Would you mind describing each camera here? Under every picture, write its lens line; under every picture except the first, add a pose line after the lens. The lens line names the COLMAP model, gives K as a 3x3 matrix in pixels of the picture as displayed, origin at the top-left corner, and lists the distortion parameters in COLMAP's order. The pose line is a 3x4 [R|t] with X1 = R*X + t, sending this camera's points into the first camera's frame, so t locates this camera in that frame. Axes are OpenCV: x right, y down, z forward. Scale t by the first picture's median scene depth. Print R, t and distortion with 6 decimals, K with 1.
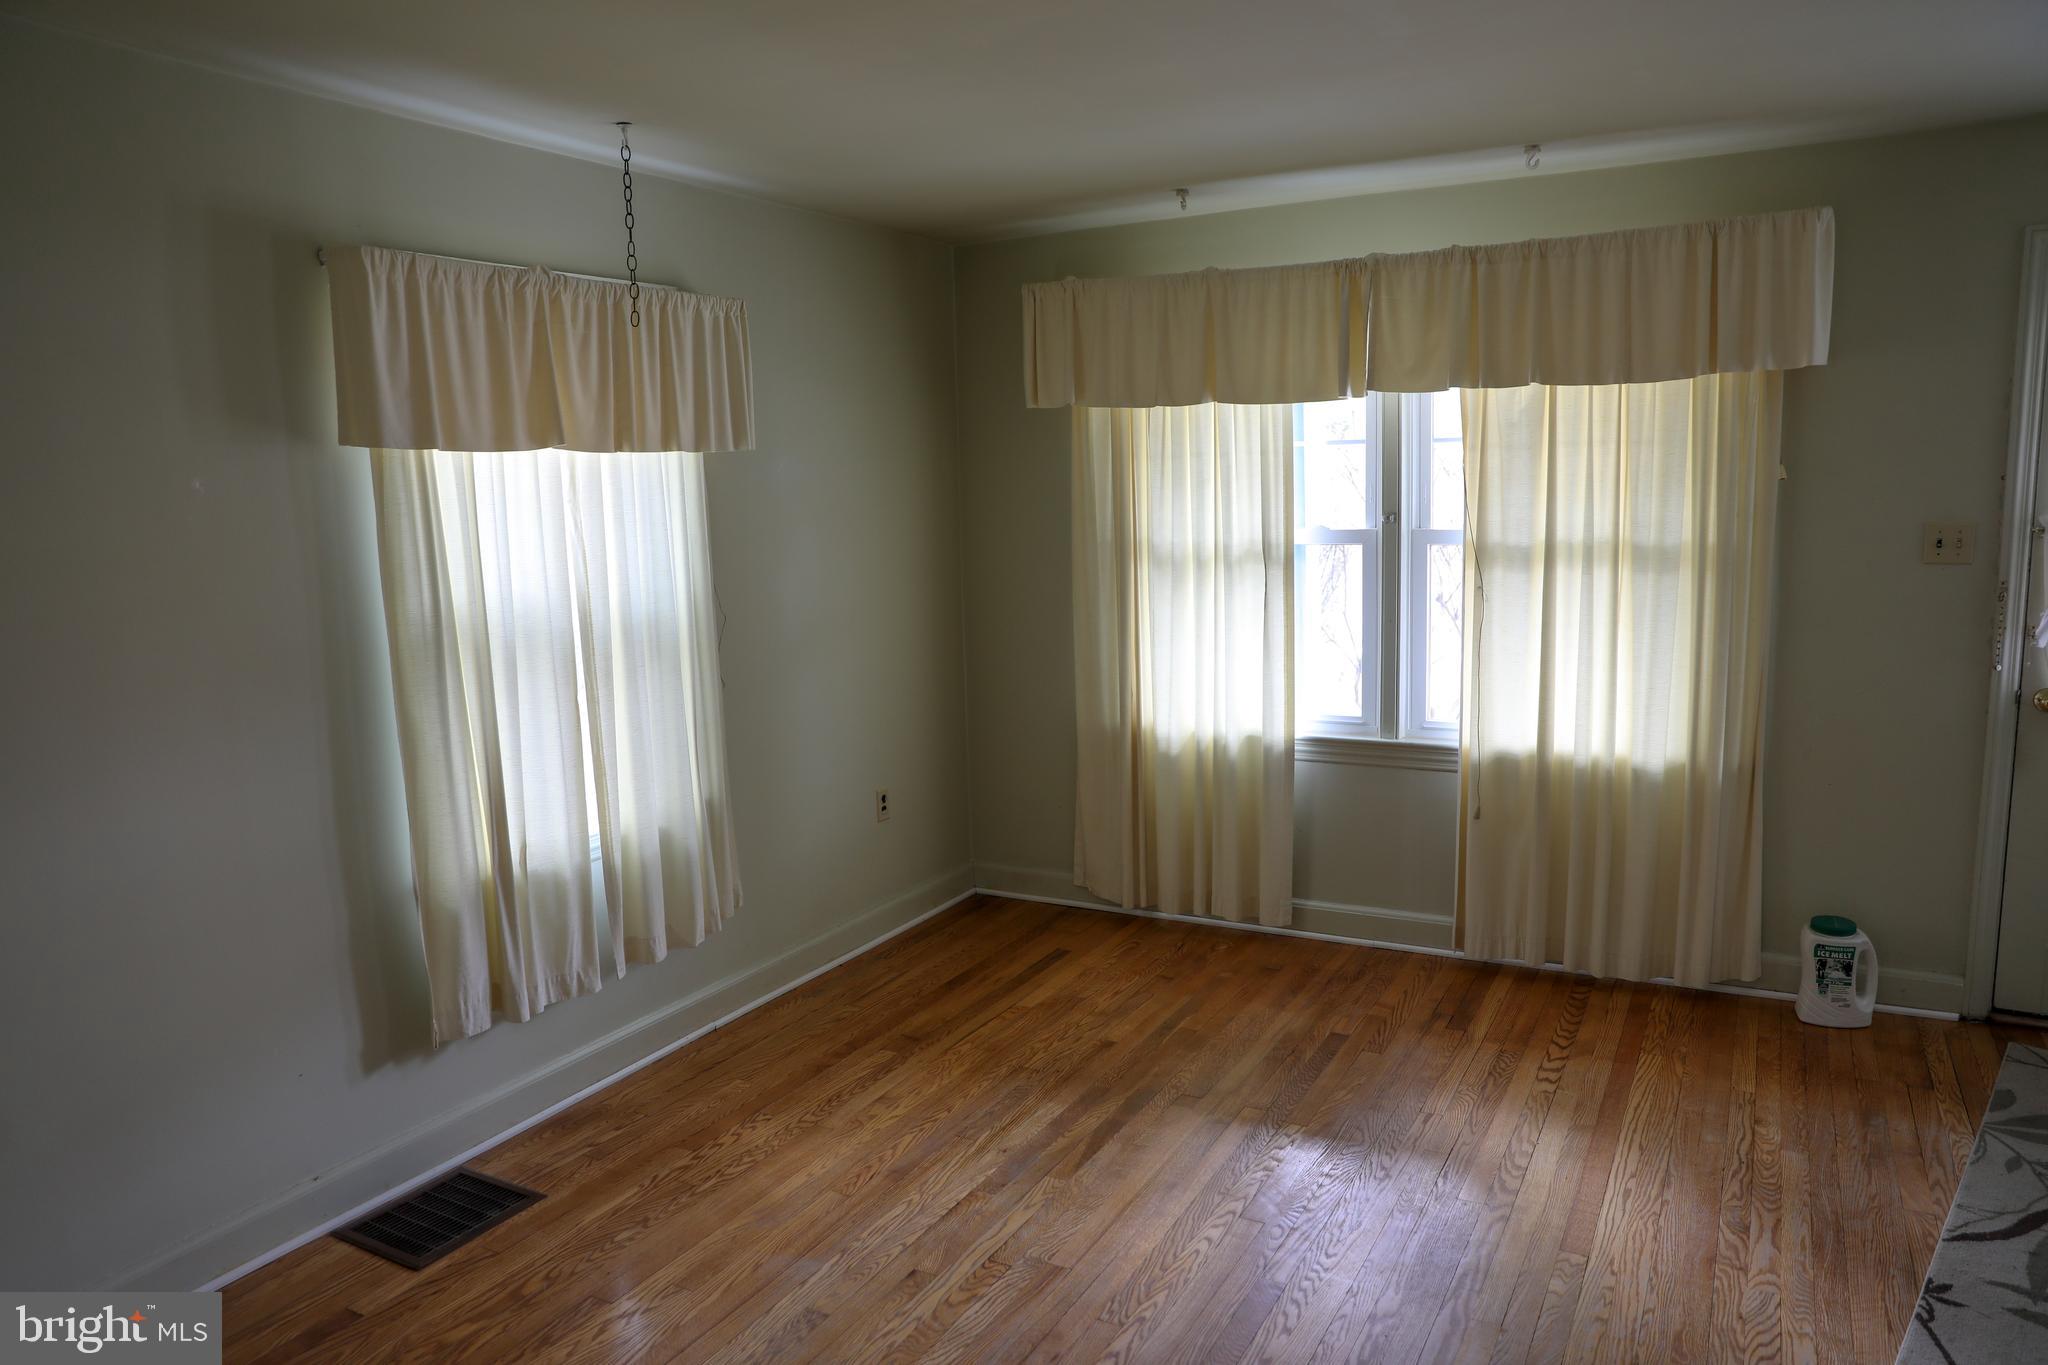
lens RADIAL K [[1391.1, 0, 1023.8], [0, 1391.1, 697.4], [0, 0, 1]] dist [-0.105325, 0.076880]
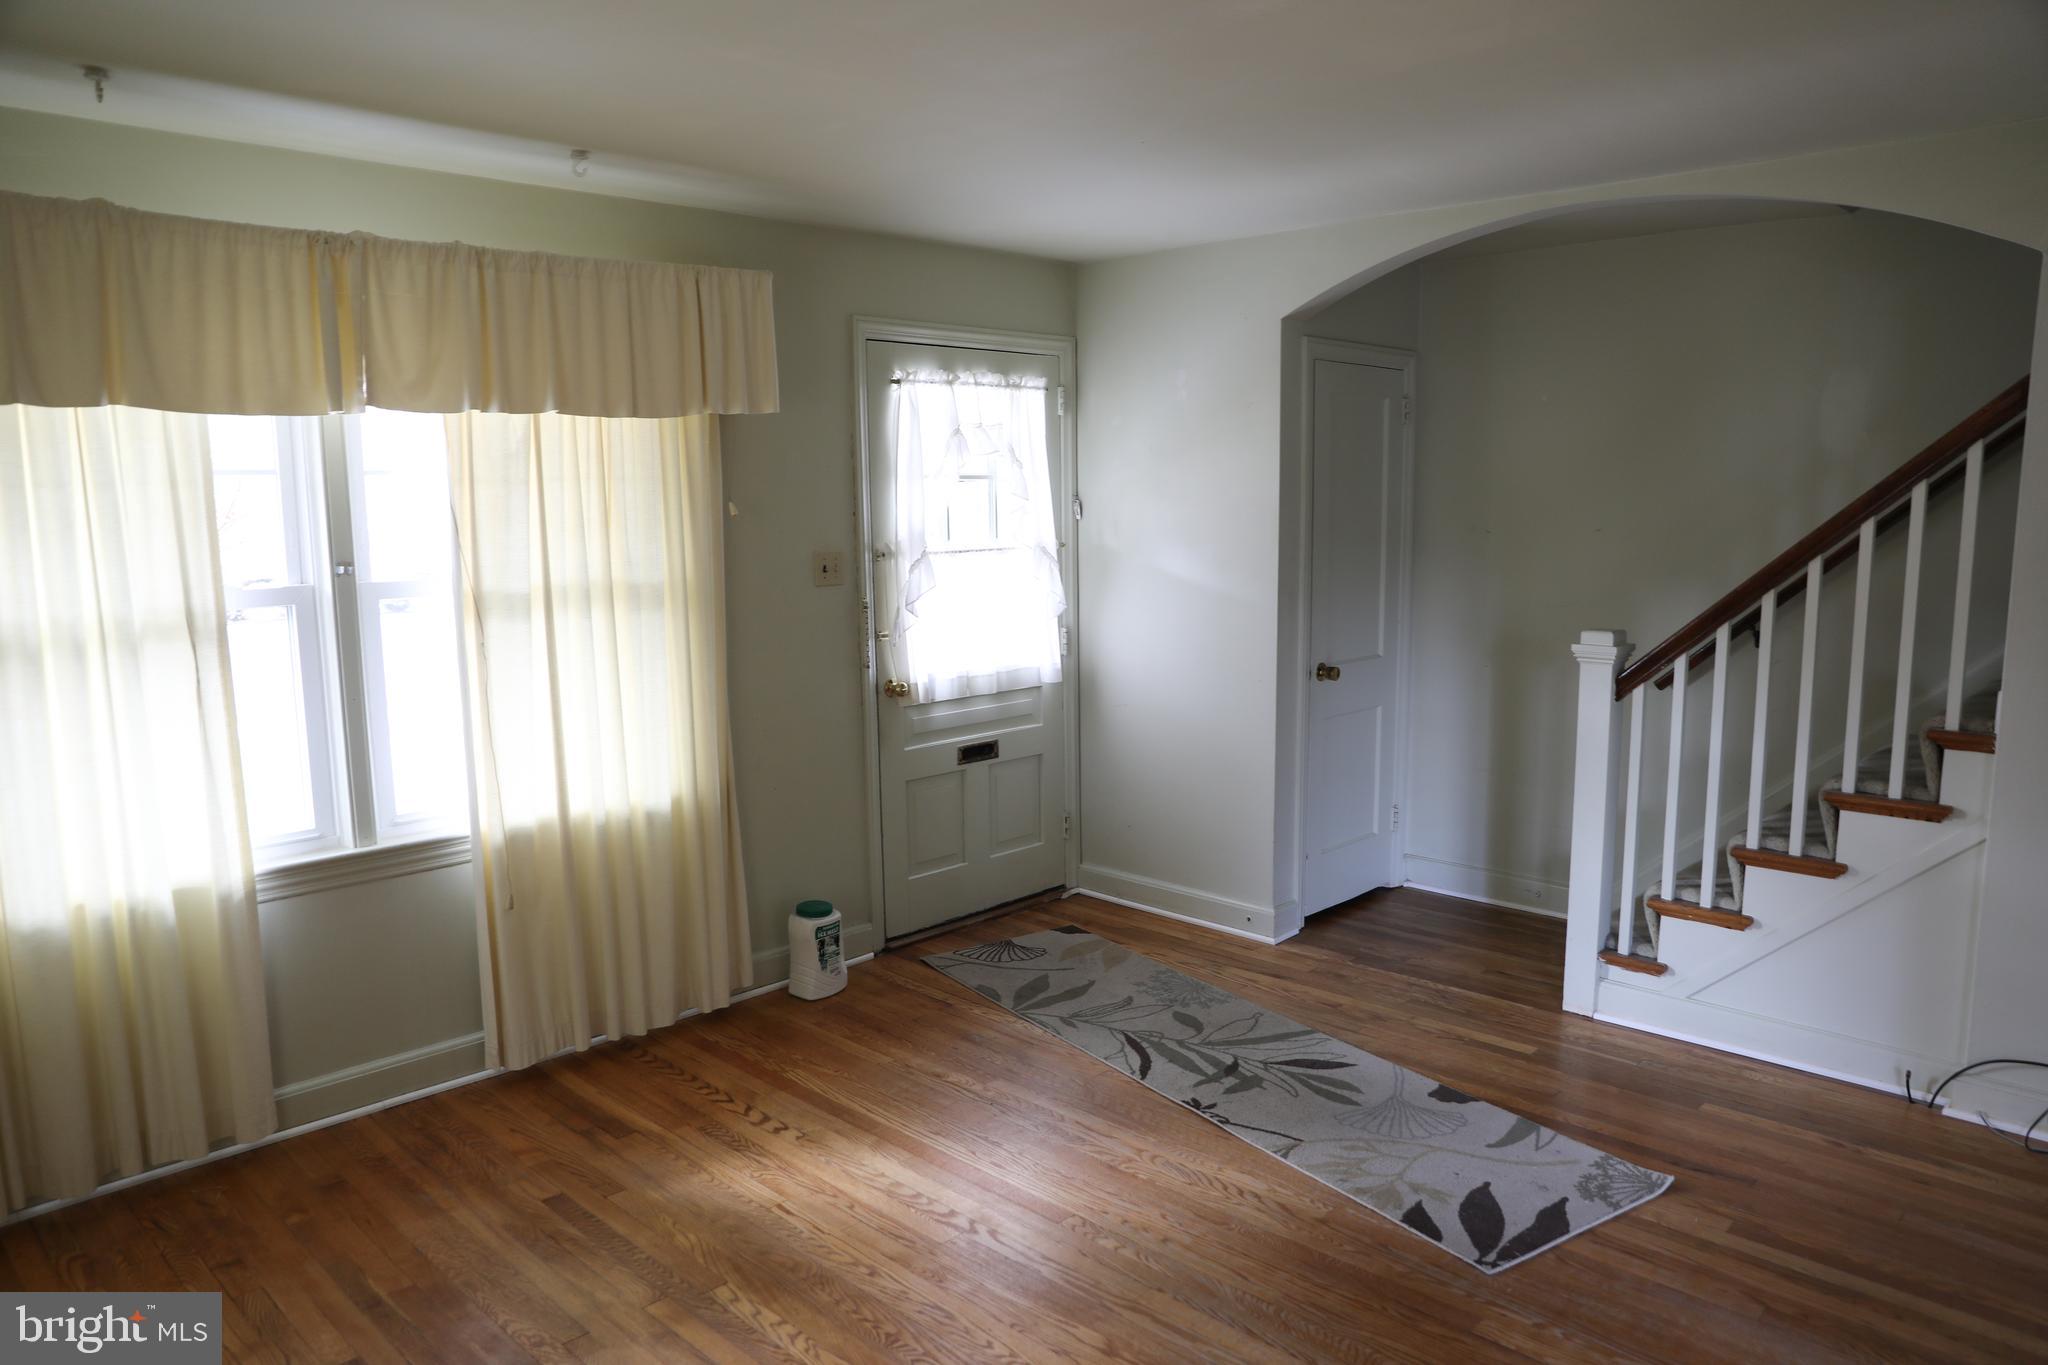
lens RADIAL K [[1391.1, 0, 1025.6], [0, 1391.1, 700.9], [0, 0, 1]] dist [-0.105325, 0.076880]
pose [[0.269890, -0.116738, 0.955788, -0.429287], [0.154137, 0.985061, 0.076789, -0.062485], [-0.950474, 0.126597, 0.283852, 0.470708]]
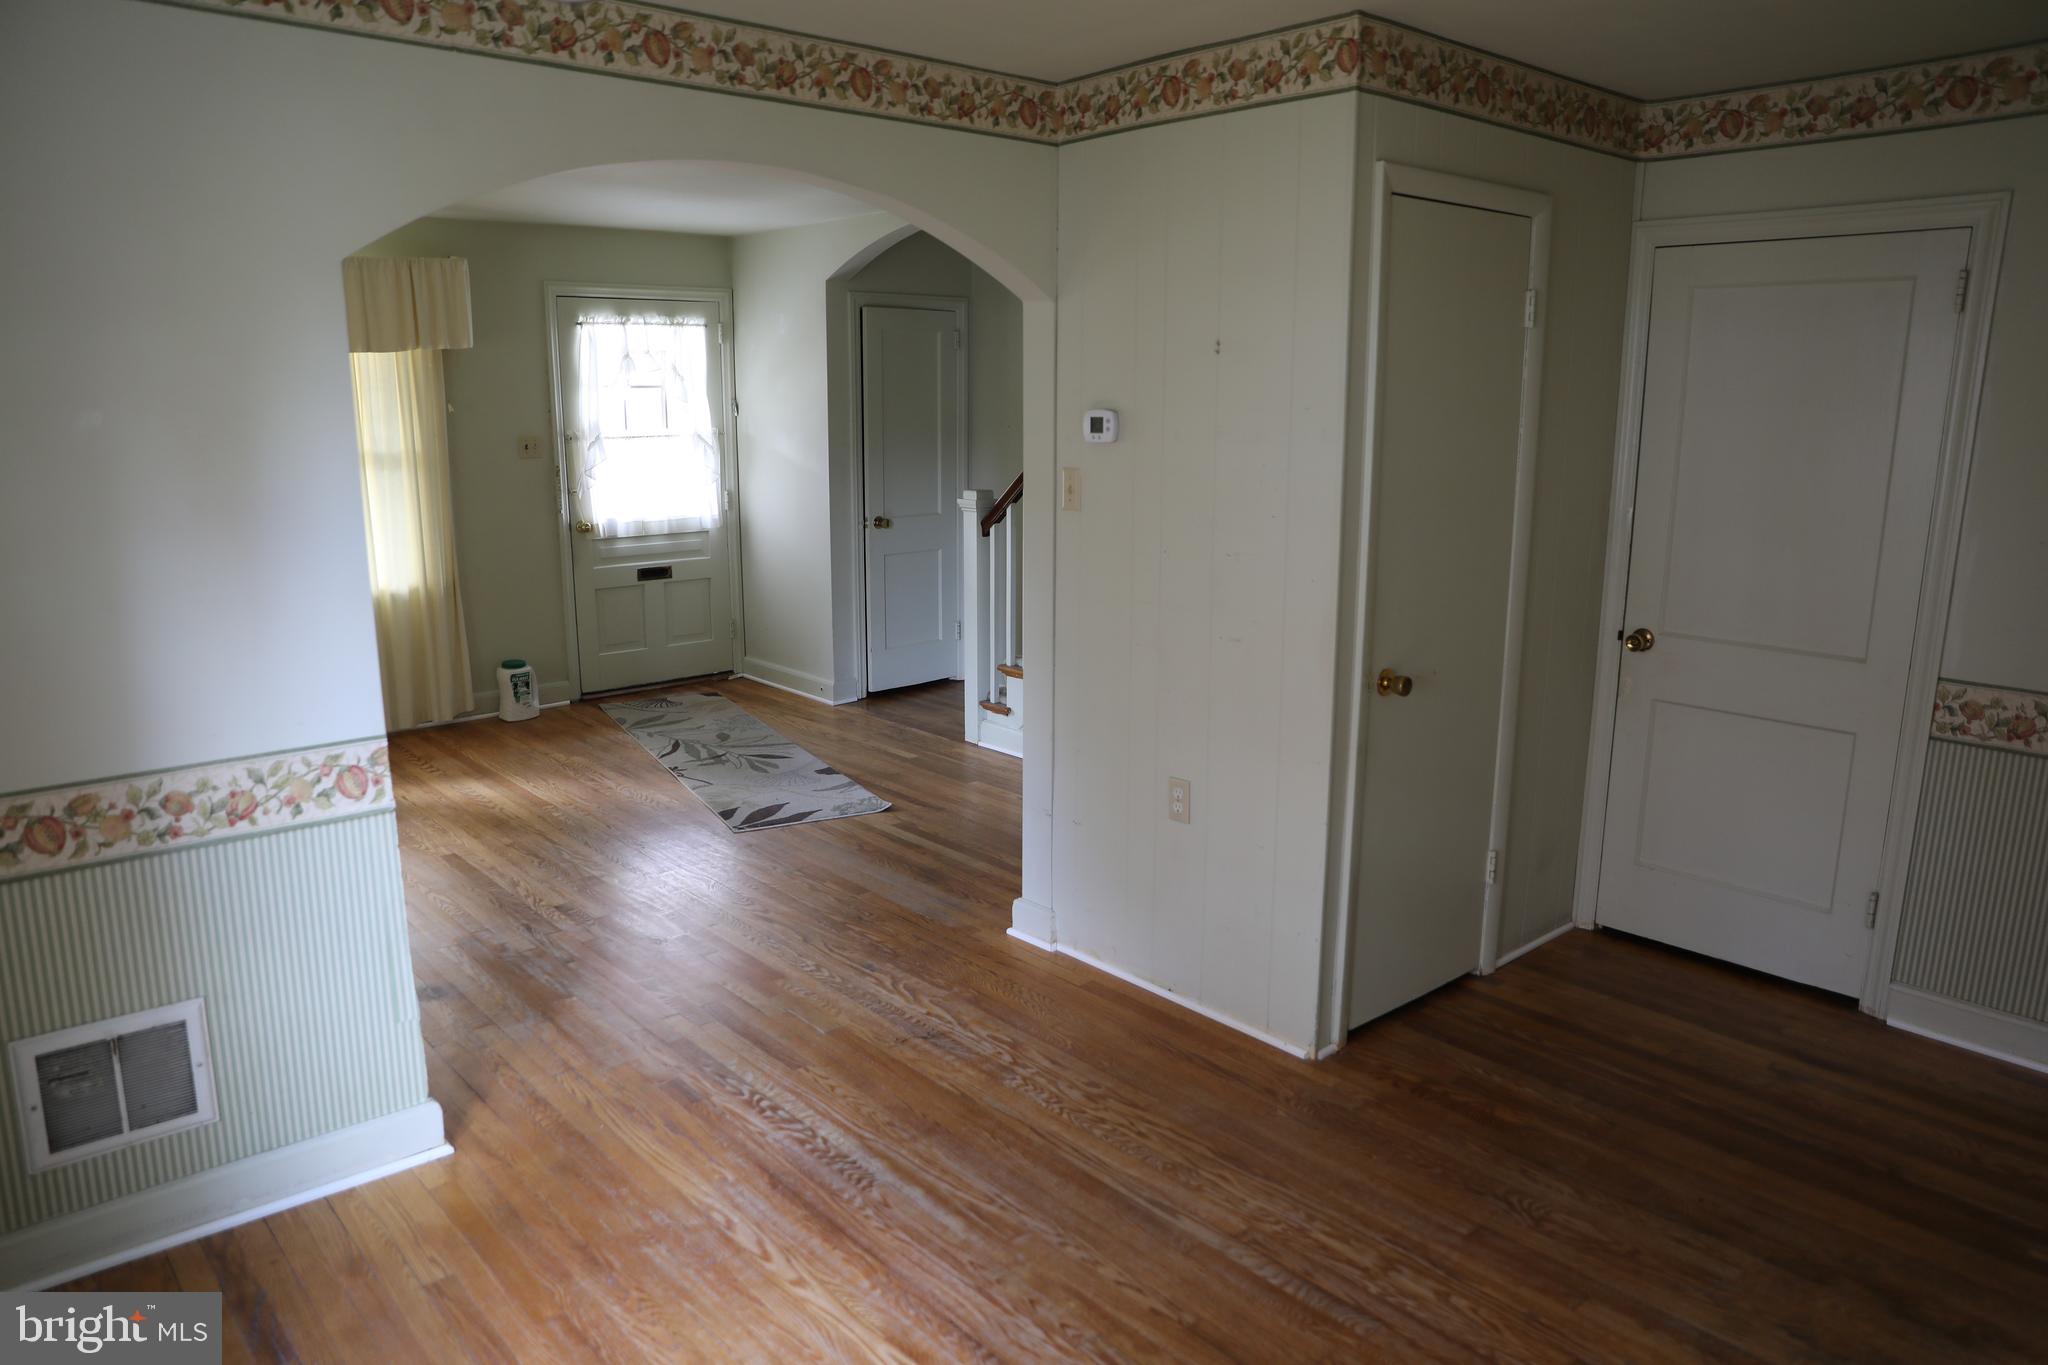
lens RADIAL K [[1391.1, 0, 1023.0], [0, 1391.1, 702.8], [0, 0, 1]] dist [-0.105325, 0.076880]
pose [[0.341117, -0.177235, 0.923161, -0.829431], [0.132920, 0.981292, 0.139281, 0.055097], [-0.930576, 0.075196, 0.358293, -0.261162]]
